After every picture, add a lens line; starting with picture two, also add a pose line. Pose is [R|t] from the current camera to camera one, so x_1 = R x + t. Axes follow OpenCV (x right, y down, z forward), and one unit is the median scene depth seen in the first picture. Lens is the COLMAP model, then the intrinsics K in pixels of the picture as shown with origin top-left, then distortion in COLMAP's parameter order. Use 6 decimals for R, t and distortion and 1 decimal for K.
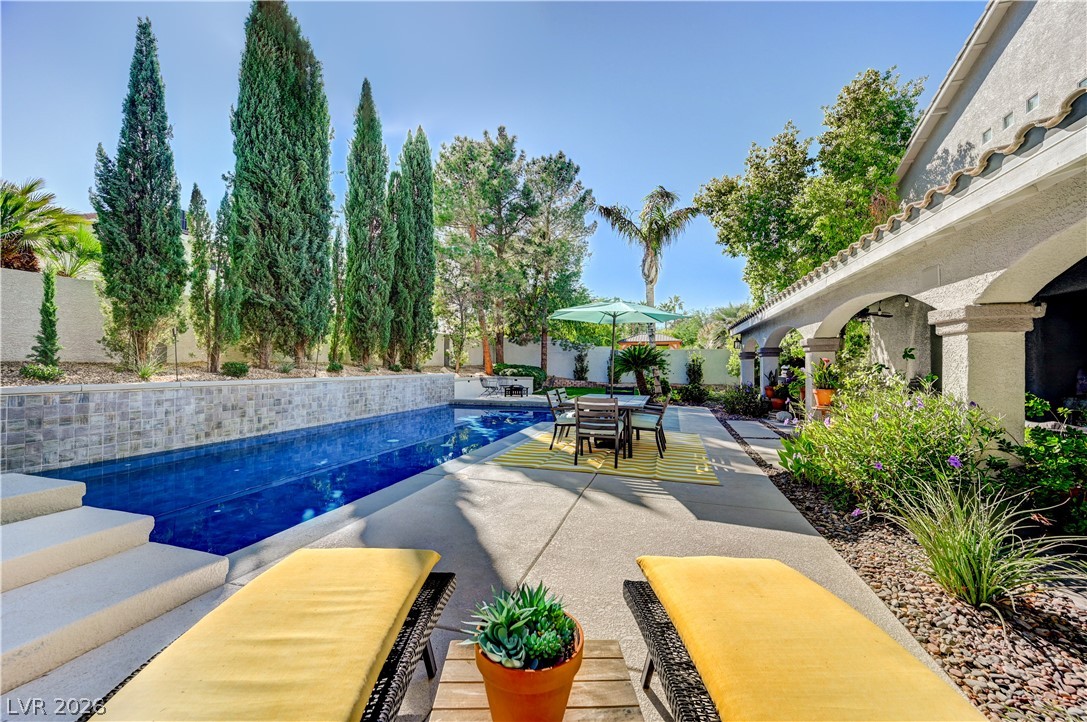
lens RADIAL K [[425.8, 0, 544.8], [0, 425.8, 366.5], [0, 0, 1]] dist [-0.001988, -0.000437]
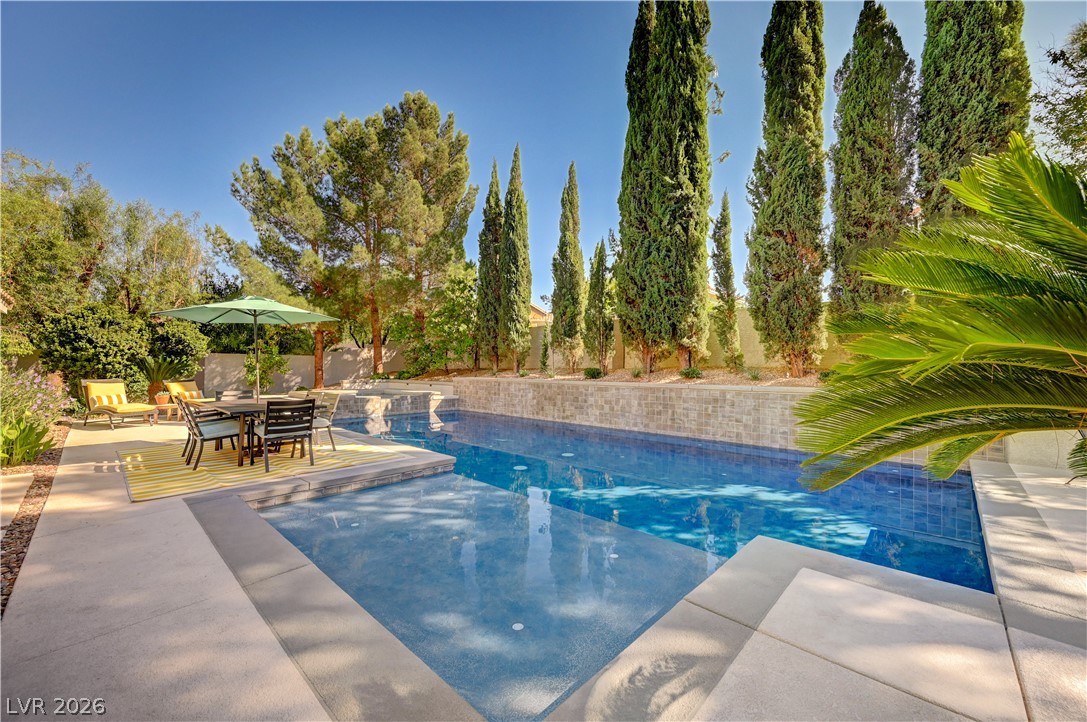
lens RADIAL K [[425.8, 0, 543.6], [0, 425.8, 363.7], [0, 0, 1]] dist [-0.001988, -0.000437]
pose [[-0.459101, -0.004813, -0.888371, 0.465951], [0.001093, 0.999982, -0.005982, -0.012018], [0.888383, -0.003718, -0.459087, 1.327465]]
